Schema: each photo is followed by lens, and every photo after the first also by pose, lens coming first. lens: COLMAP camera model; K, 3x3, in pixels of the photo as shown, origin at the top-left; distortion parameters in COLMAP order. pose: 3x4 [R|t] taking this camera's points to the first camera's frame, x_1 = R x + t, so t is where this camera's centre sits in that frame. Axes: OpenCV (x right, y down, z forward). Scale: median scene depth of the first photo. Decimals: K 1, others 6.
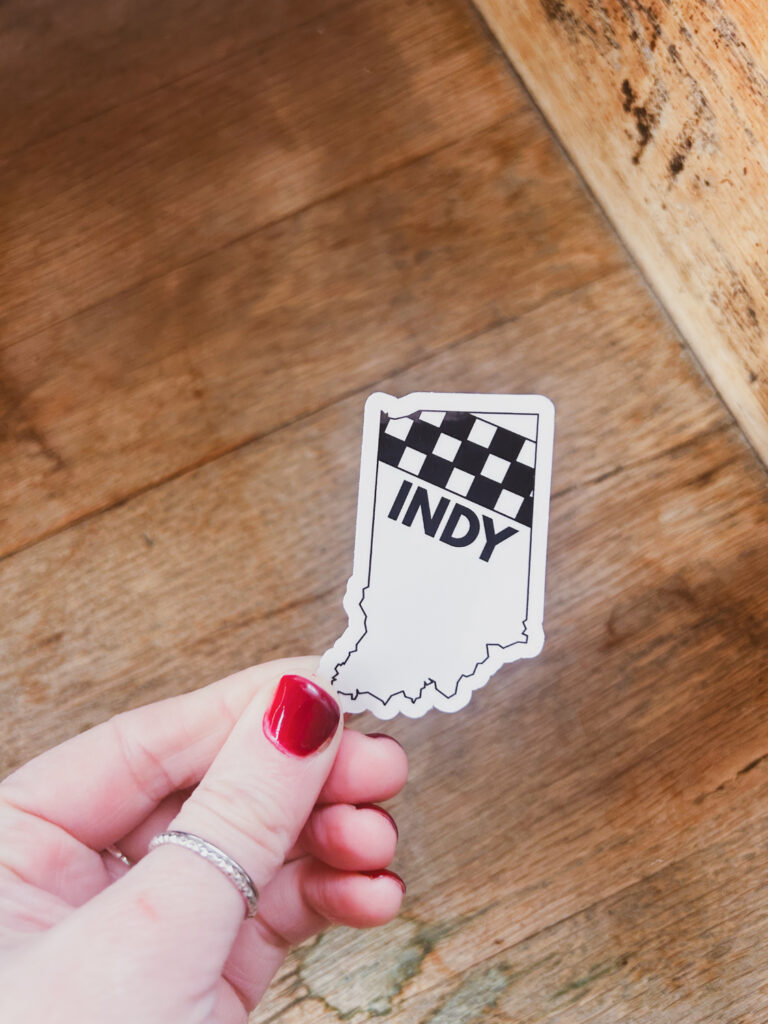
lens RADIAL K [[791.6, 0, 384.0], [0, 791.6, 512.0], [0, 0, 1]] dist [-0.009245, -0.011859]
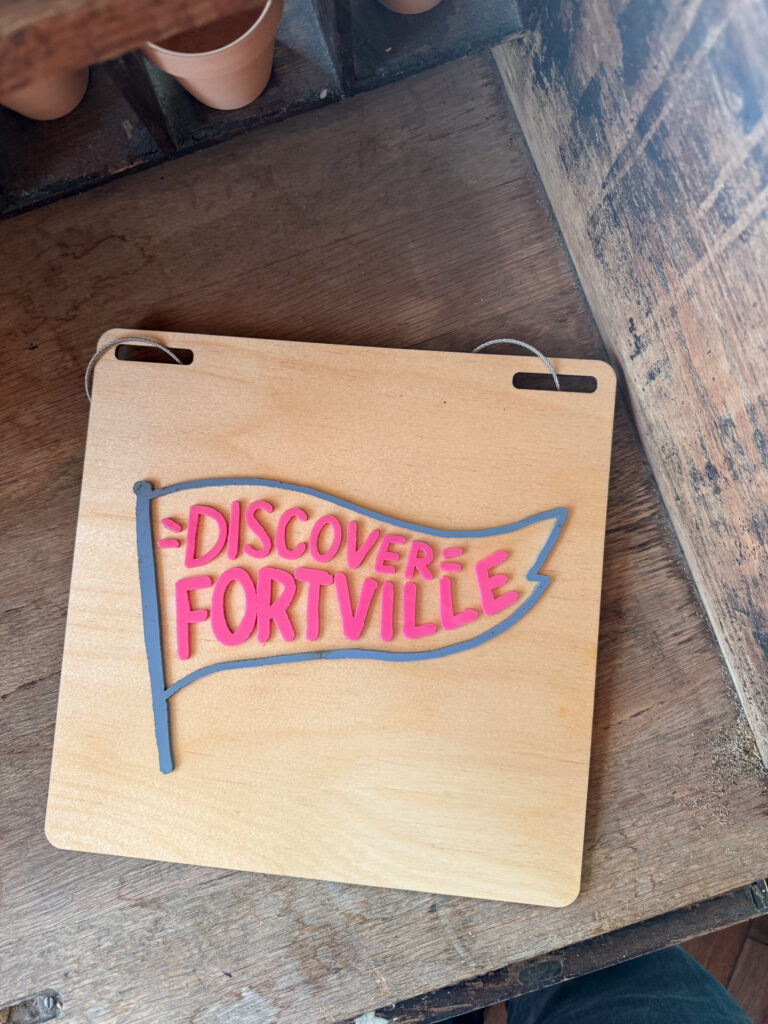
lens RADIAL K [[736.7, 0, 385.2], [0, 736.7, 519.0], [0, 0, 1]] dist [-0.010942, -0.000395]
pose [[0.992175, 0.123969, -0.014853, -0.137437], [-0.120841, 0.983376, 0.135535, -0.272567], [0.031408, -0.132680, 0.990661, -0.623170]]
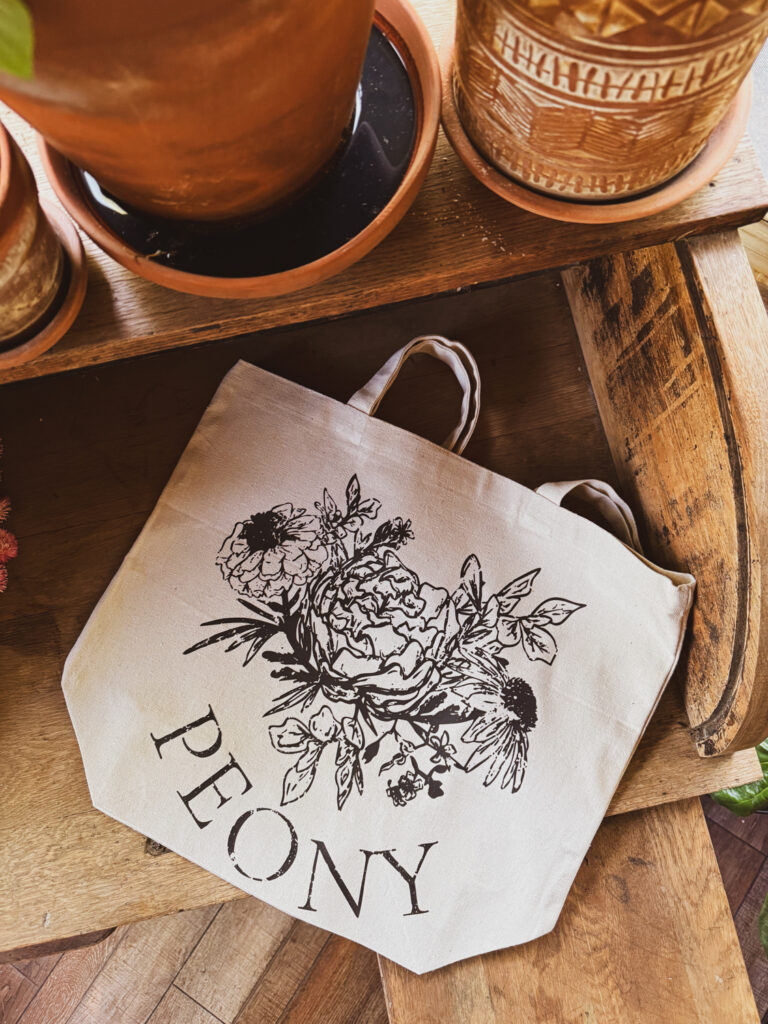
lens RADIAL K [[714.8, 0, 383.8], [0, 714.8, 531.5], [0, 0, 1]] dist [0.024142, -0.000041]
pose [[0.971127, 0.233563, -0.048590, -0.332229], [-0.231135, 0.971595, 0.050783, -0.149452], [0.059071, -0.038086, 0.997527, -1.601407]]
